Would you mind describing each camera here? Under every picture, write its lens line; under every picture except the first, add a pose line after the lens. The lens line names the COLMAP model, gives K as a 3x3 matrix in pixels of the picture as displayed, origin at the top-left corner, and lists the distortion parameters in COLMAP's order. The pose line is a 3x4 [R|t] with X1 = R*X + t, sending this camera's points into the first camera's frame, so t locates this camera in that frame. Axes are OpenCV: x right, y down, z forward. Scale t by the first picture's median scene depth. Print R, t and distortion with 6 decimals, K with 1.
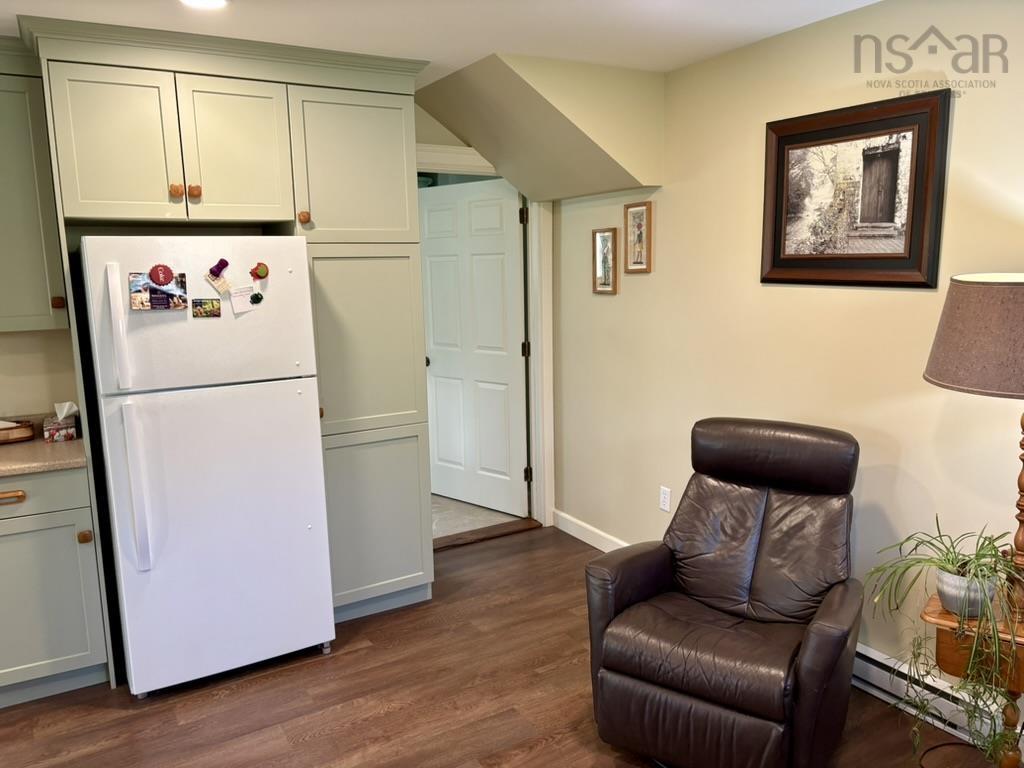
lens RADIAL K [[765.9, 0, 514.0], [0, 765.9, 392.0], [0, 0, 1]] dist [0.009272, 0.001107]
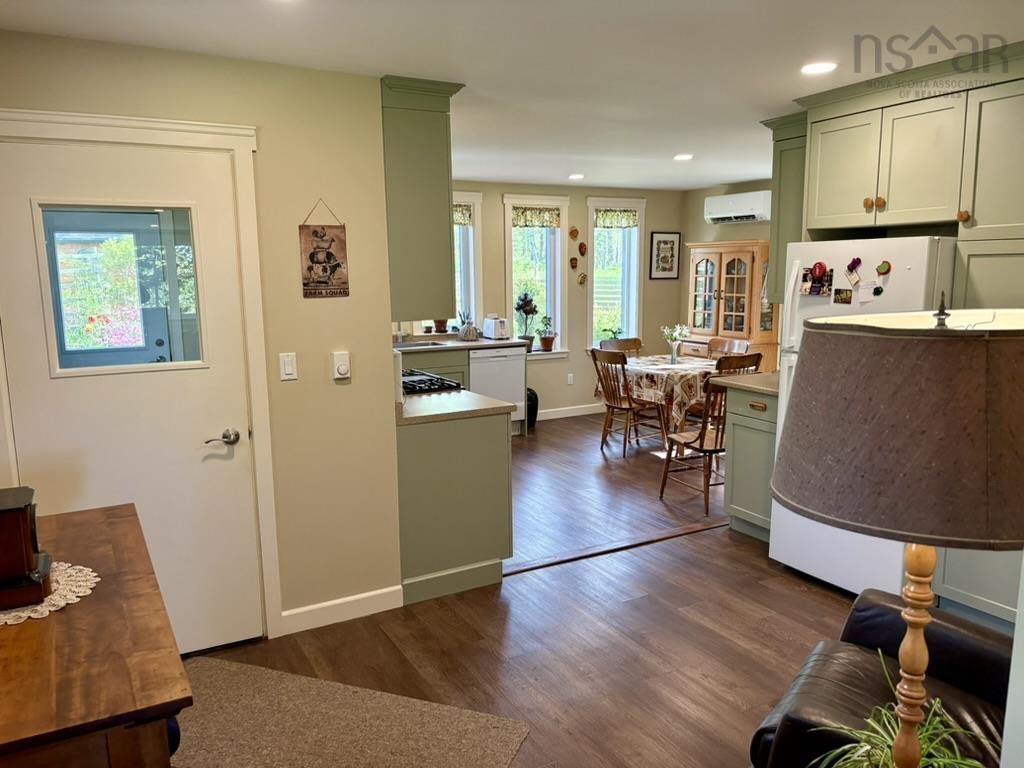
lens RADIAL K [[765.9, 0, 511.4], [0, 765.9, 382.7], [0, 0, 1]] dist [0.009272, 0.001107]
pose [[-0.018680, 0.174926, -0.984404, 0.884837], [-0.145204, 0.973663, 0.175773, -0.111909], [0.989225, 0.146223, 0.007212, 0.457258]]
